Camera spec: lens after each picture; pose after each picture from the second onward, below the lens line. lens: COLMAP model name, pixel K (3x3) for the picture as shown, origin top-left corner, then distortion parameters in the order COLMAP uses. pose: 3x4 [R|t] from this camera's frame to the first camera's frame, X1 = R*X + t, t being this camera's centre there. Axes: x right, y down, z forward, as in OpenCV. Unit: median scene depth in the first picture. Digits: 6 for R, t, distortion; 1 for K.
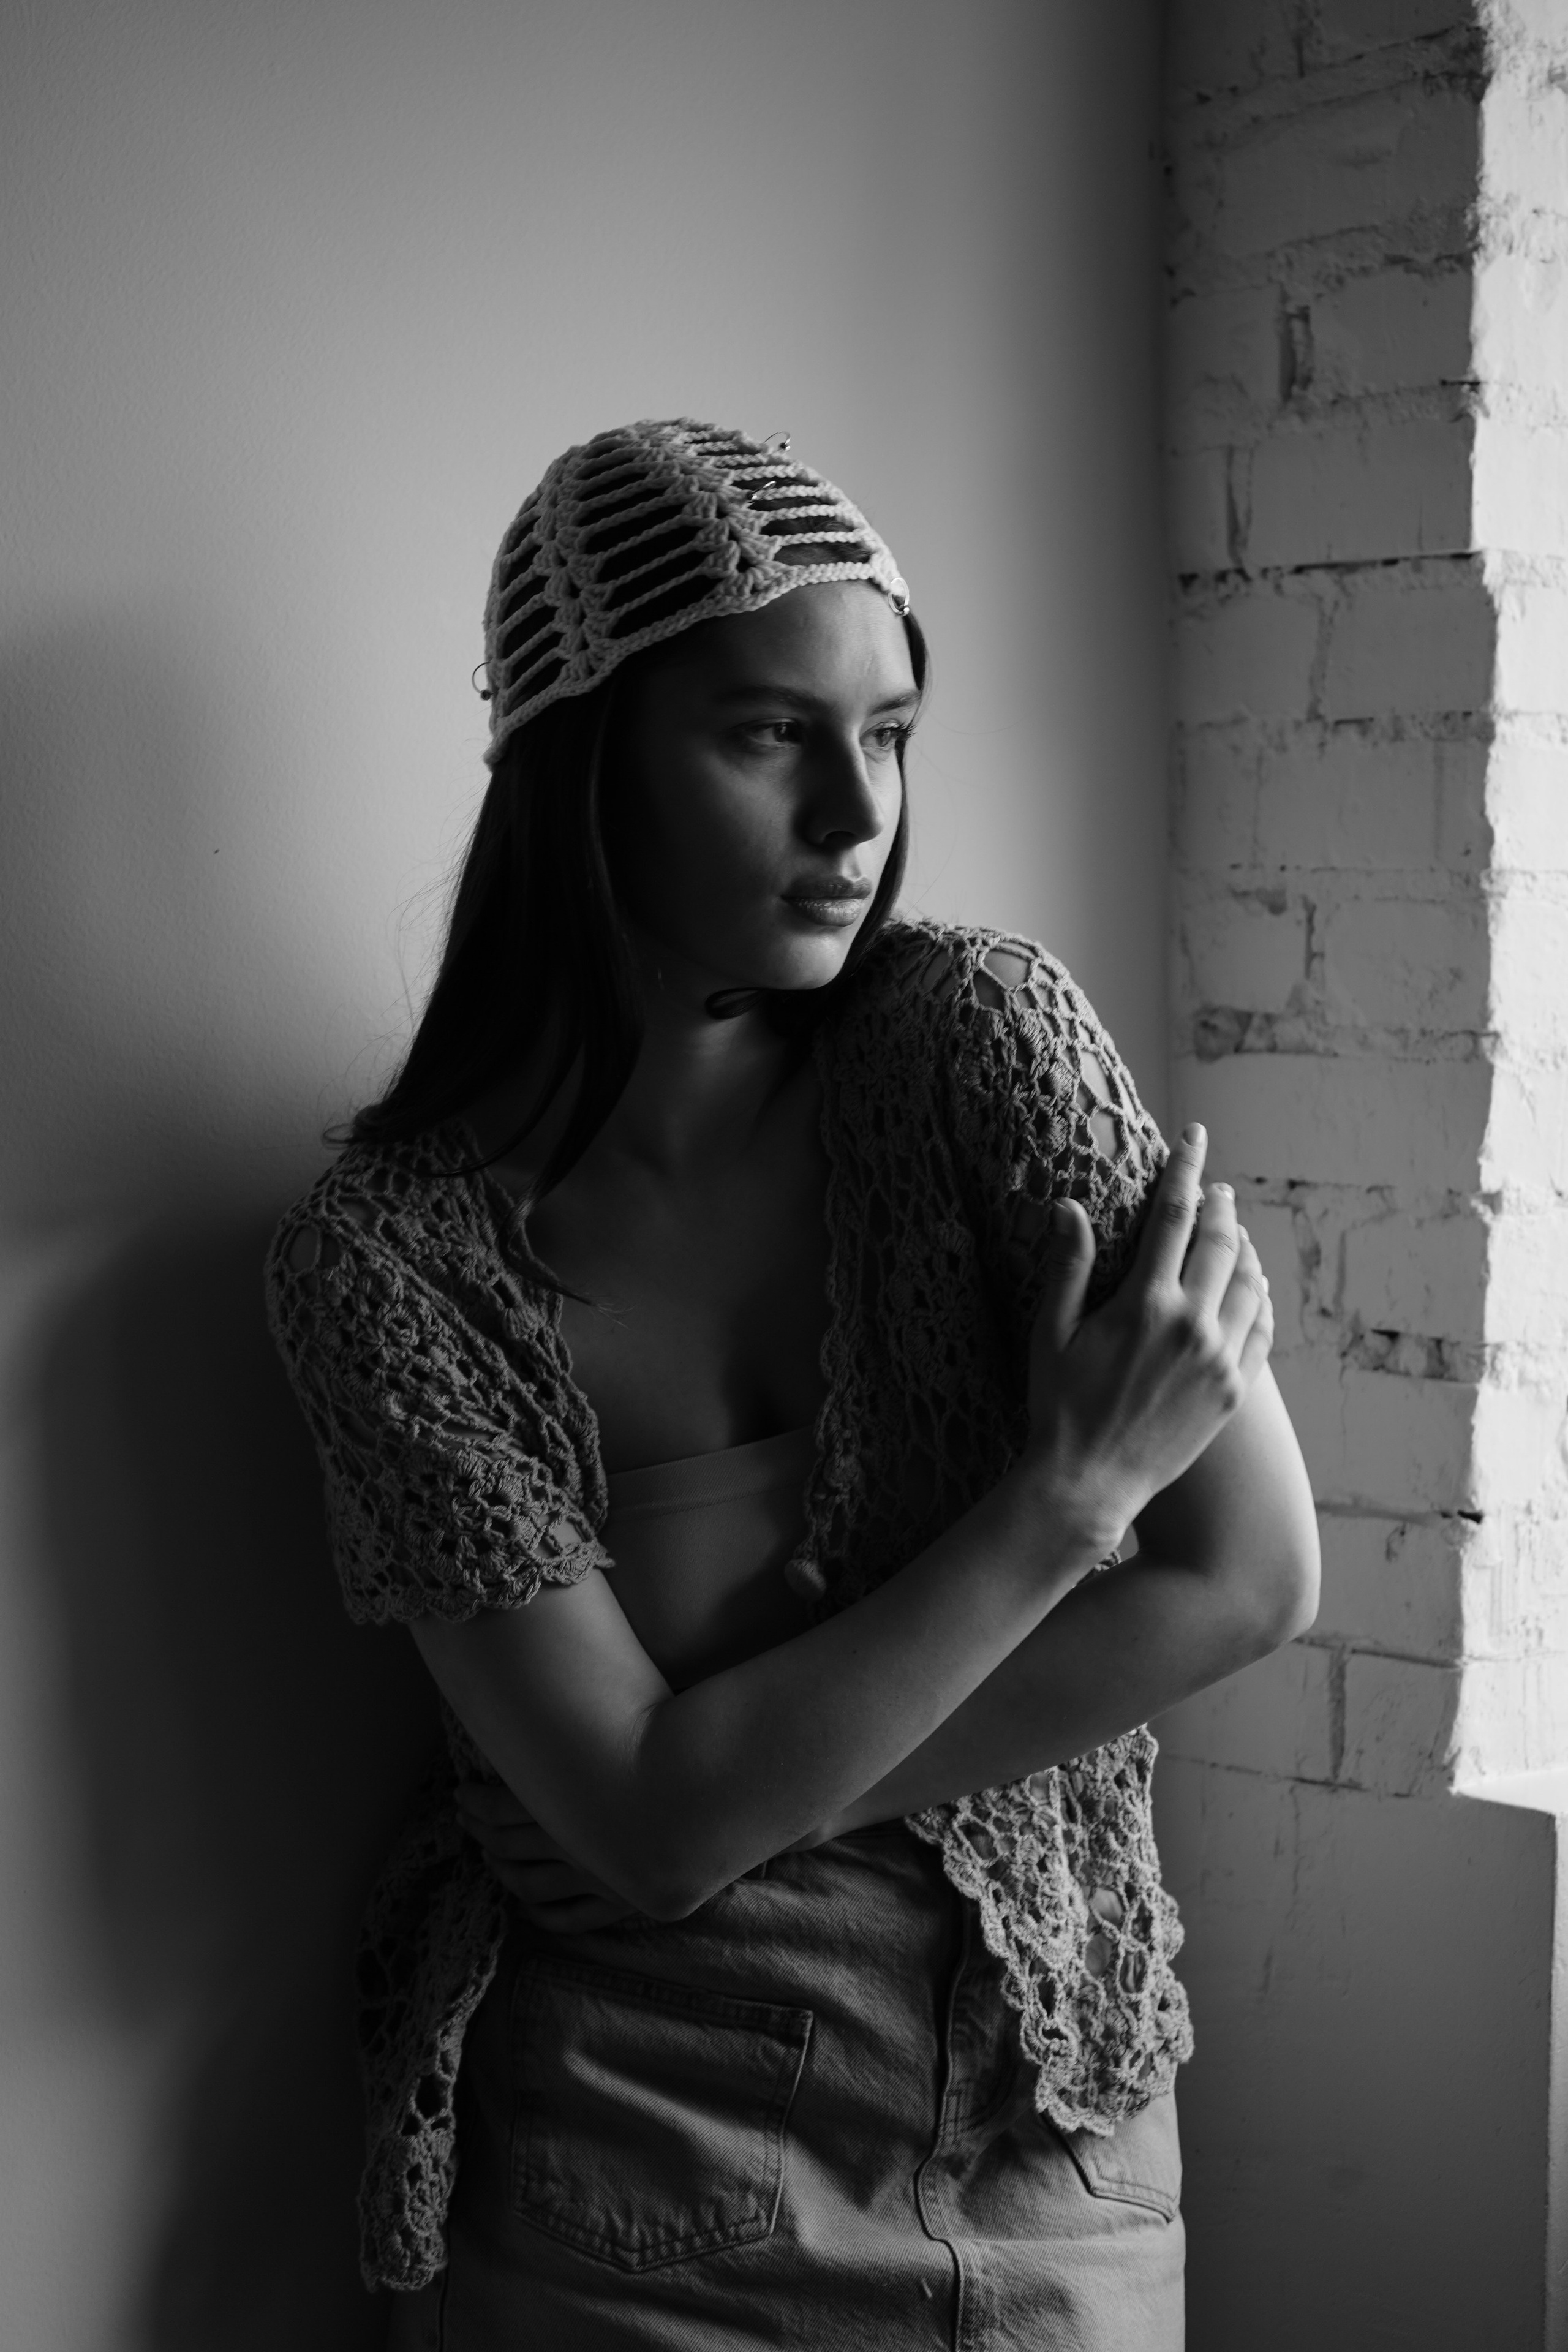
lens RADIAL K [[3524.1, 0, 780.0], [0, 3524.1, 1175.8], [0, 0, 1]] dist [-0.007099, 0.000000]
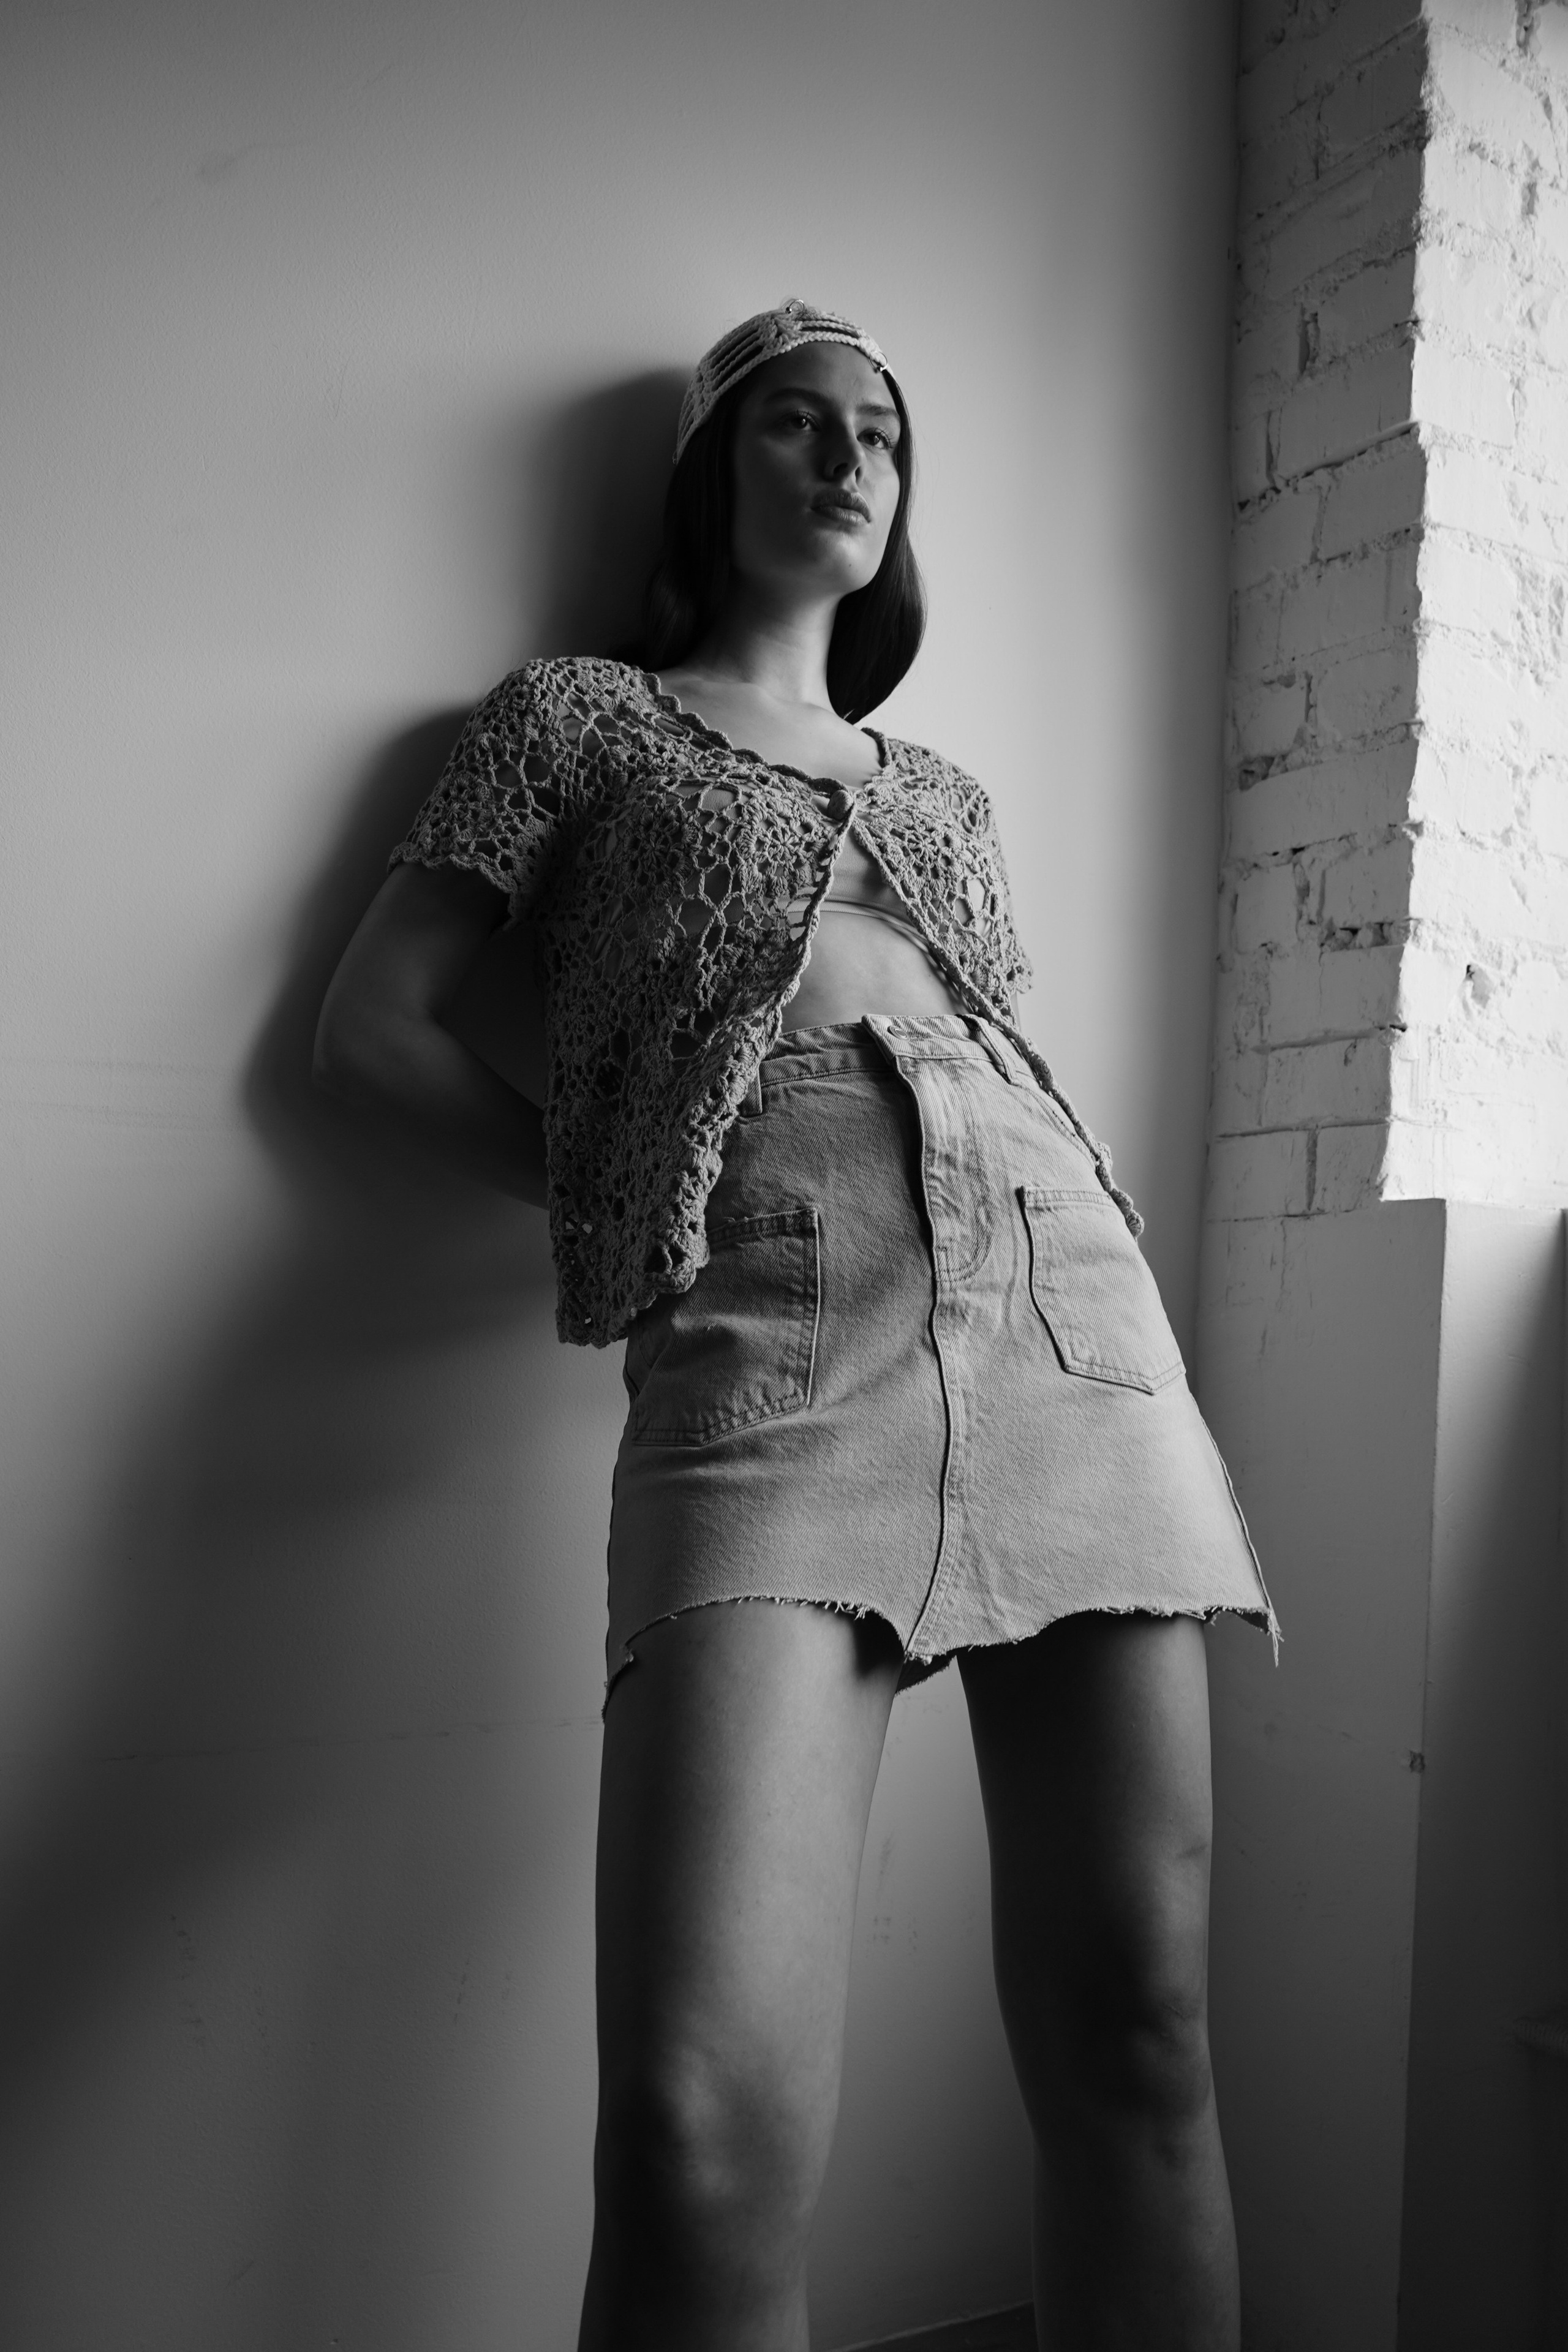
lens RADIAL K [[1904.8, 0, 774.1], [0, 1904.8, 1168.8], [0, 0, 1]] dist [-0.003498, 0.015771]
pose [[0.982442, 0.037893, -0.182678, 0.078896], [-0.055371, 0.994261, -0.091543, 0.248743], [0.178161, 0.100050, 0.978902, 0.122854]]
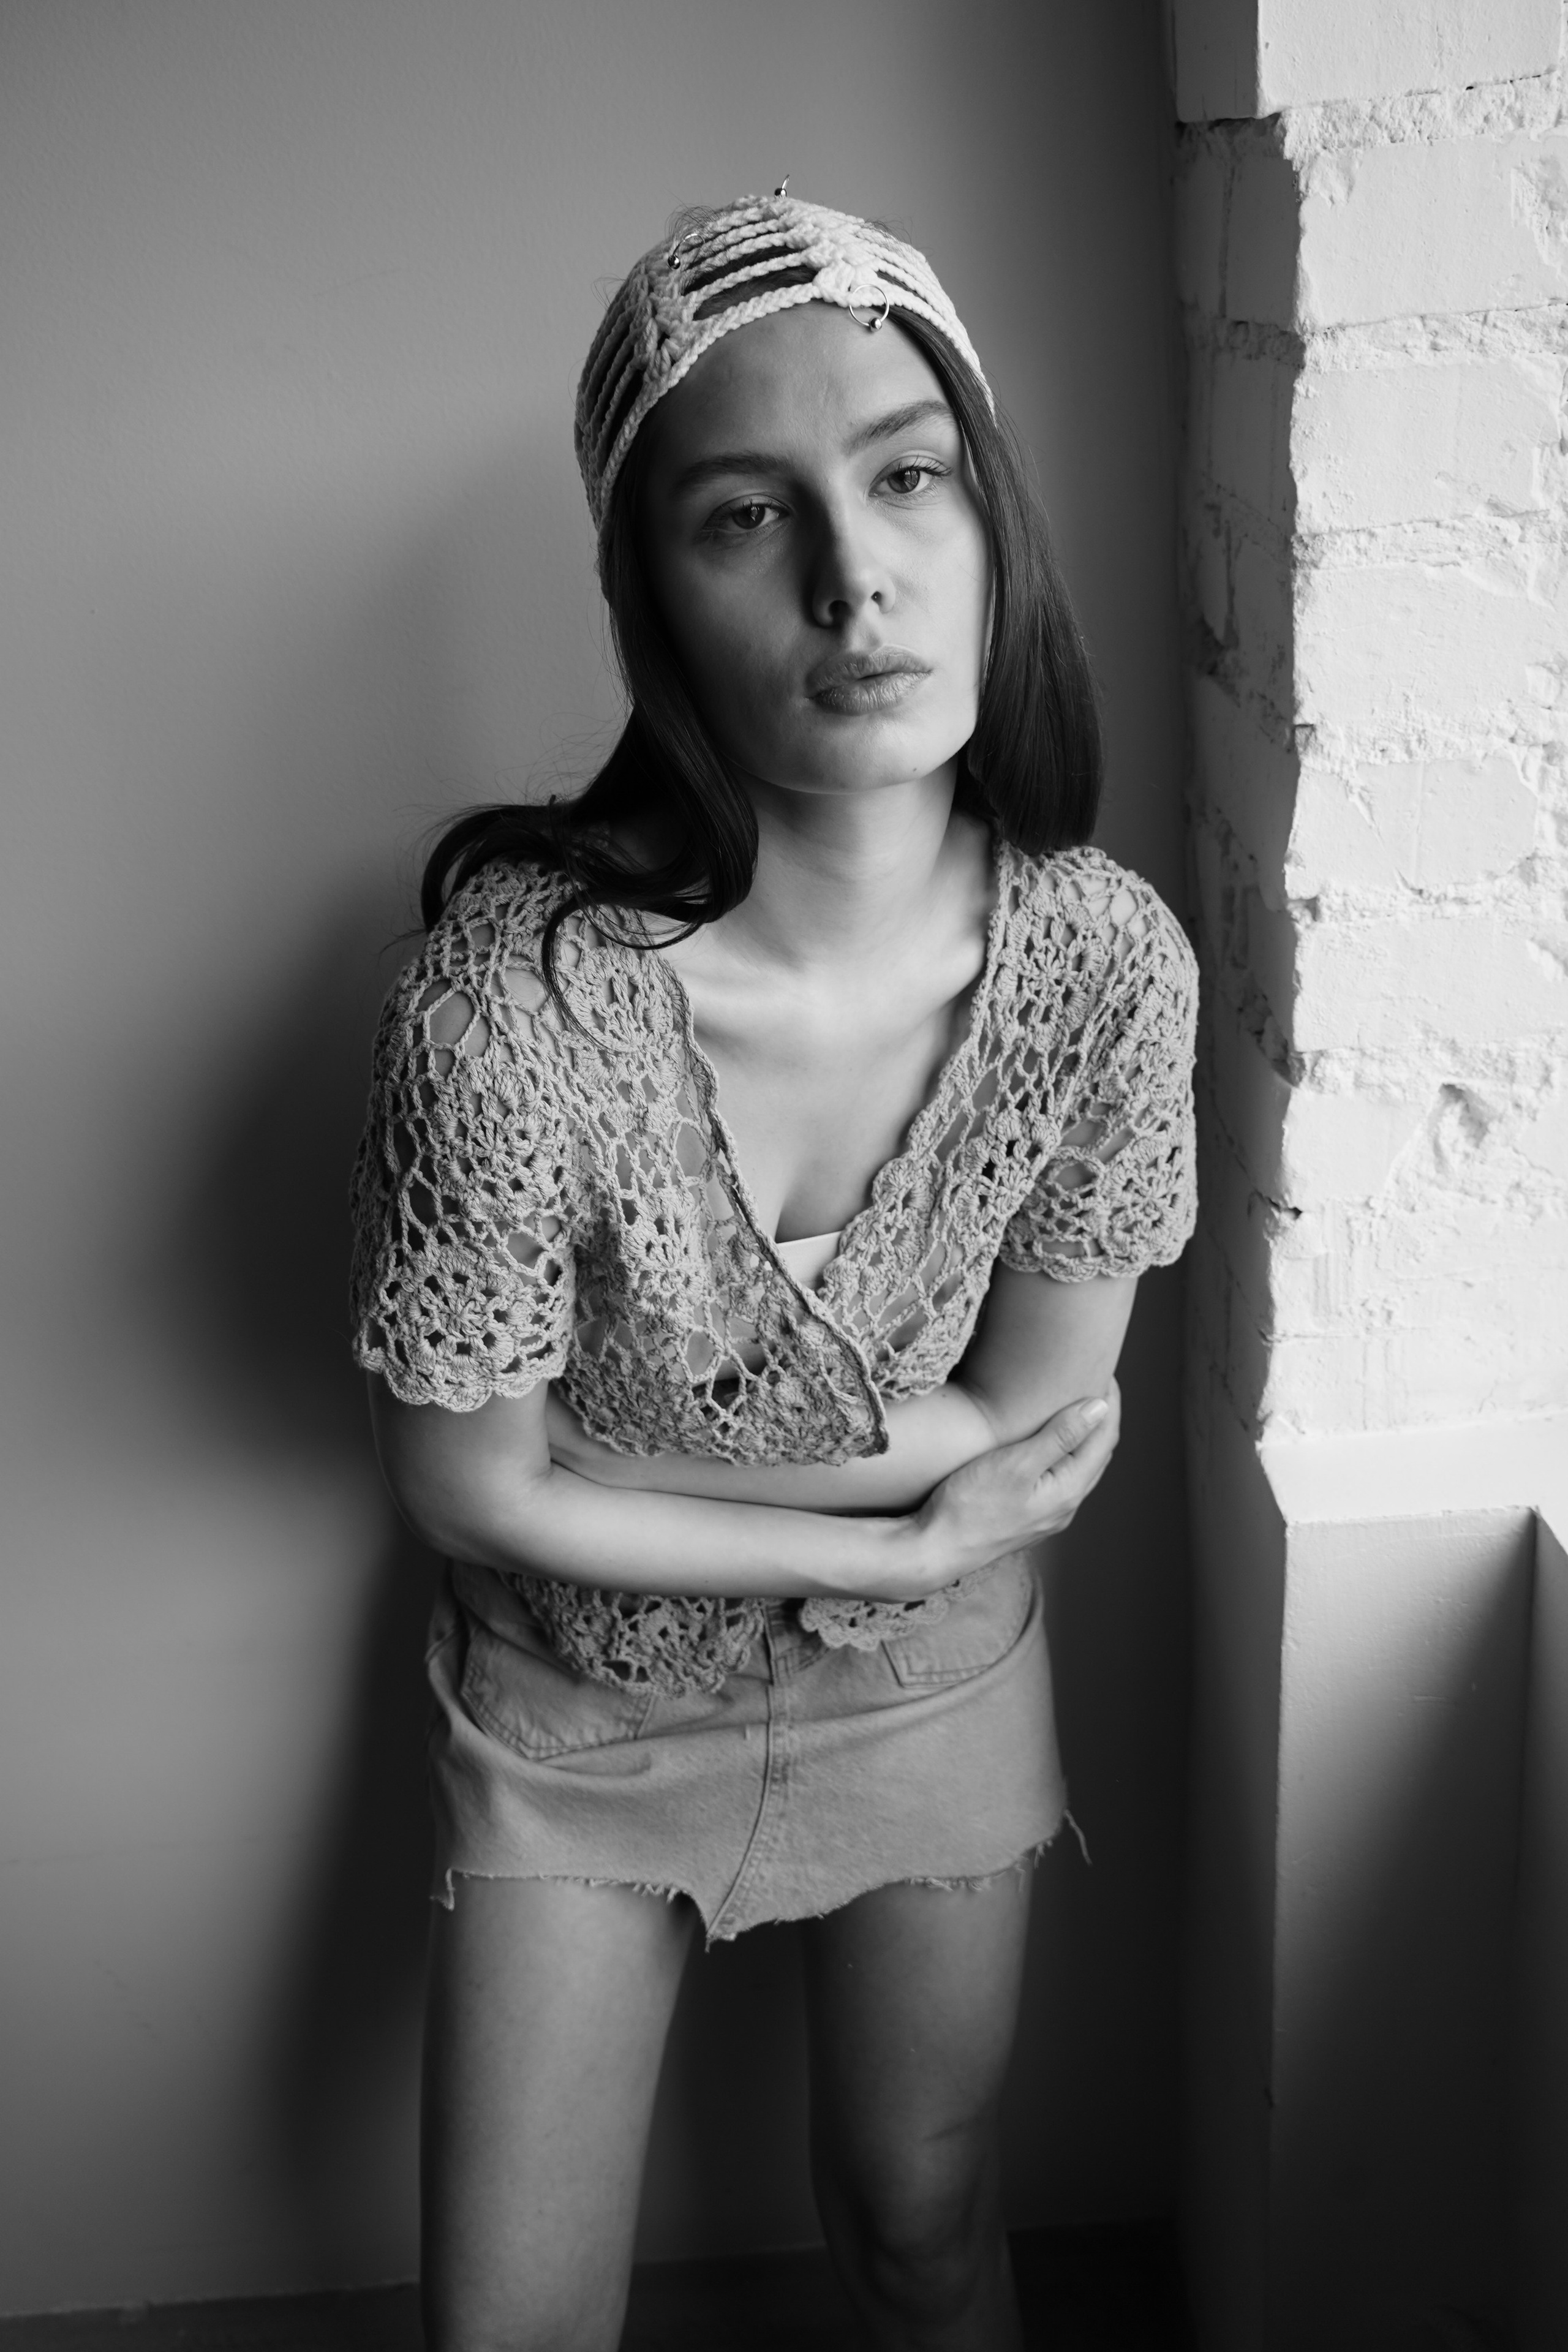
lens RADIAL K [[1904.8, 0, 791.2], [0, 1904.8, 1161.4], [0, 0, 1]] dist [-0.003498, 0.015771]
pose [[0.801646, 0.183568, -0.568917, 0.379498], [0.068657, 0.917117, 0.392661, -0.132385], [0.593843, -0.353835, 0.722600, 0.529132]]
